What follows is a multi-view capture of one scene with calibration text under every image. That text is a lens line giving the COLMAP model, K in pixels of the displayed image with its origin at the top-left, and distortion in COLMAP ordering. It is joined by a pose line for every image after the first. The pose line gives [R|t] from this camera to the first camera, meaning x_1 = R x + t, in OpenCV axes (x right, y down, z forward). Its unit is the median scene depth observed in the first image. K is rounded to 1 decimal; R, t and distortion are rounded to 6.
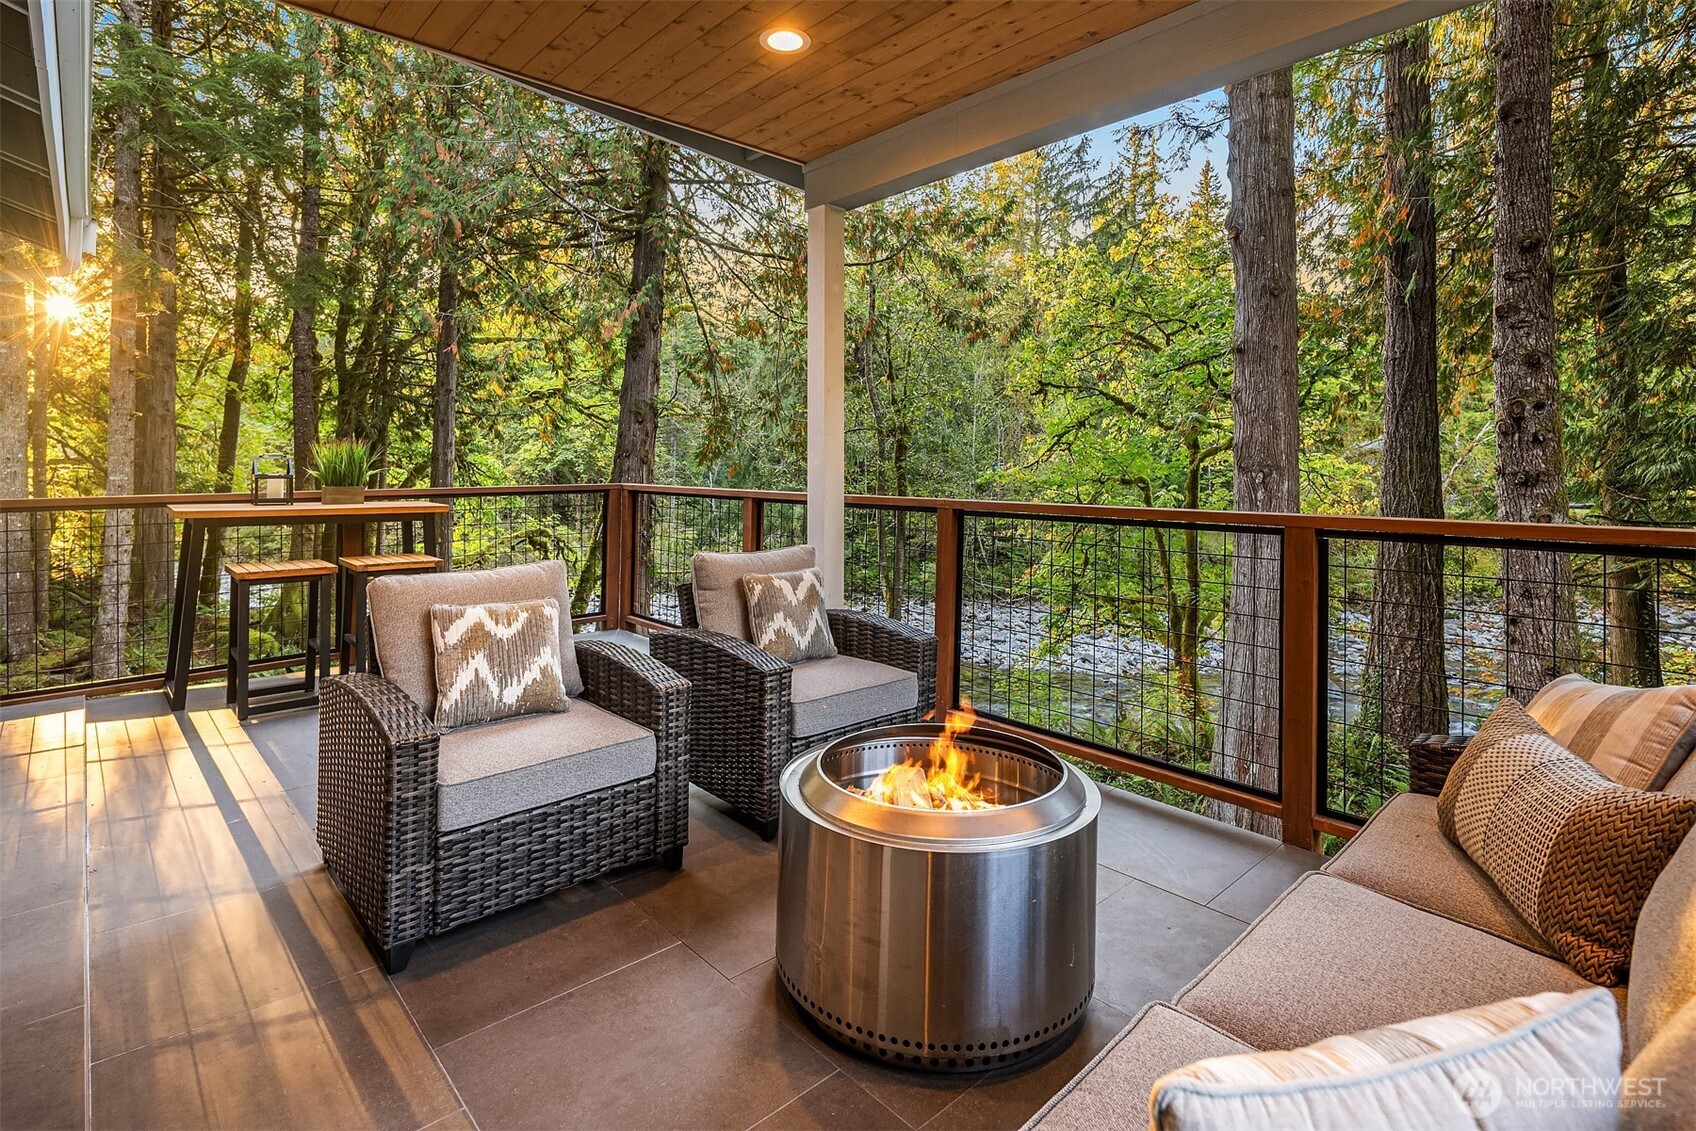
lens RADIAL K [[804.7, 0, 792.9], [0, 804.7, 510.7], [0, 0, 1]] dist [0.002189, 0.000096]
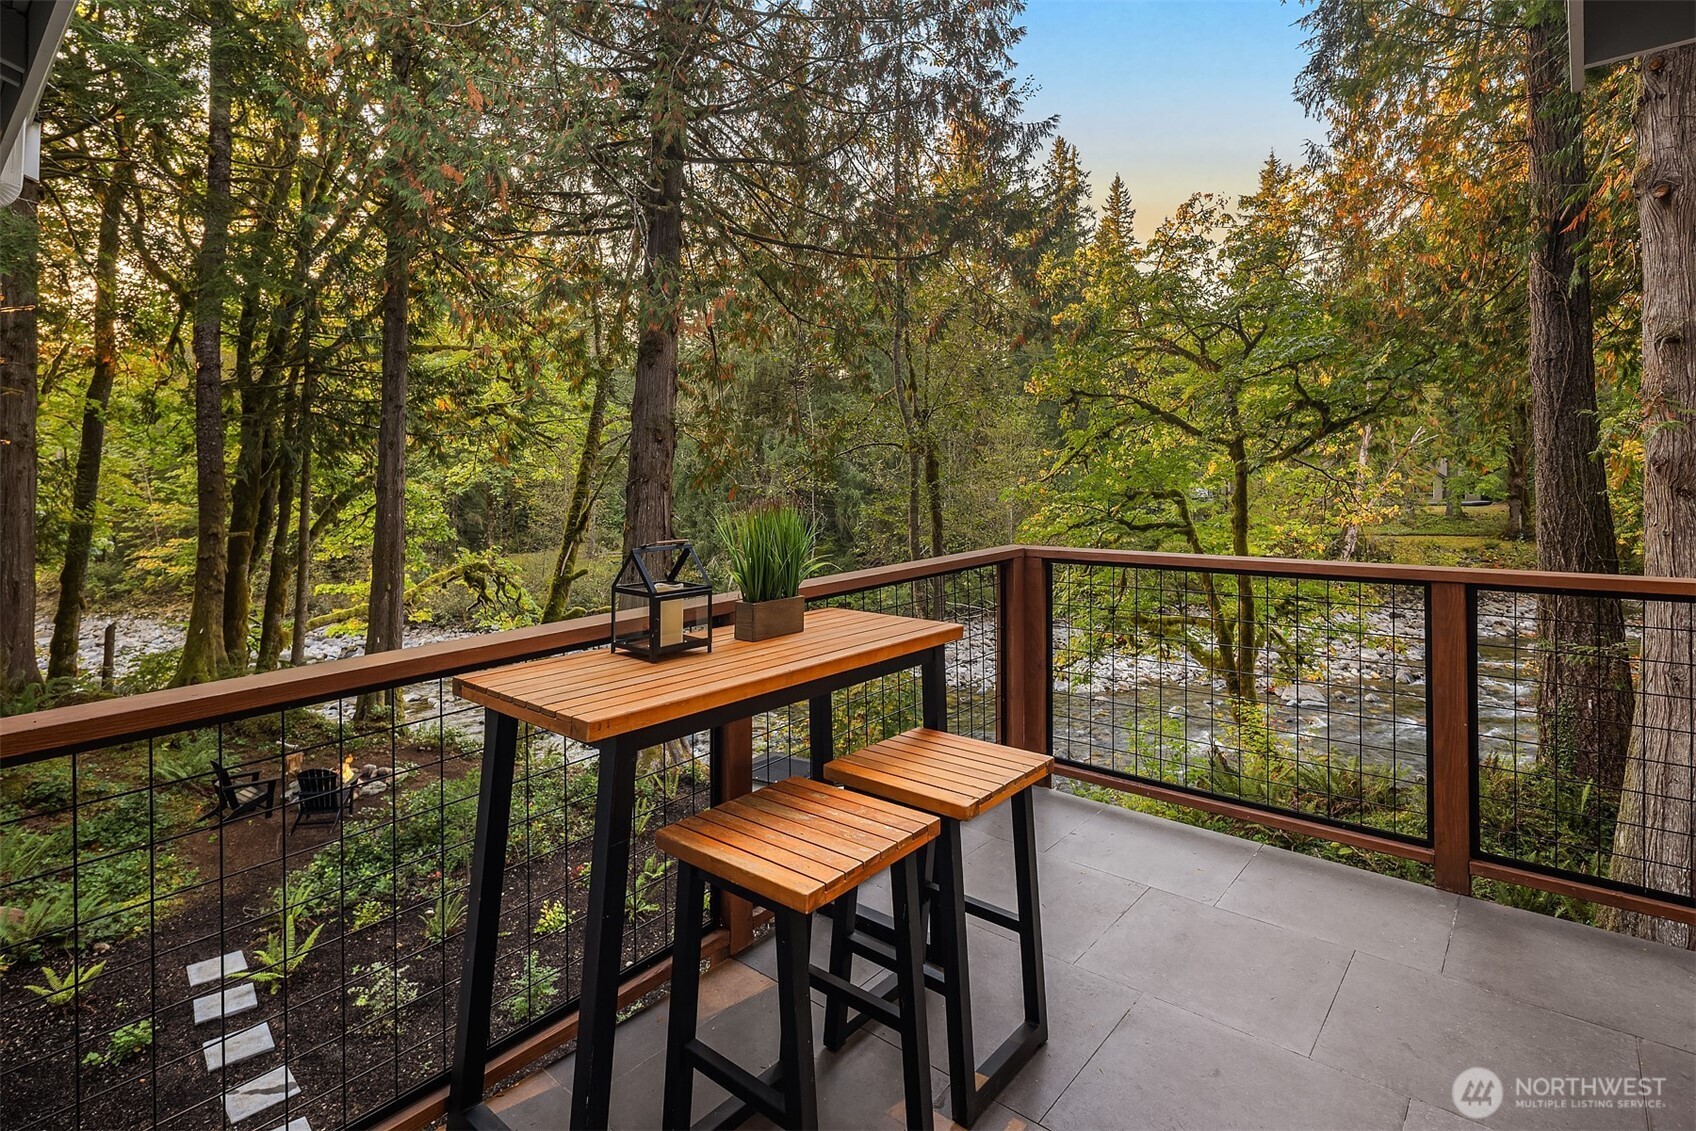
lens RADIAL K [[832.1, 0, 823.6], [0, 832.1, 510.7], [0, 0, 1]] dist [0.003863, 0.000218]
pose [[0.991333, -0.026887, 0.128594, -0.085993], [0.029505, 0.999393, -0.018497, -0.009982], [-0.128019, 0.022131, 0.991525, 0.071586]]
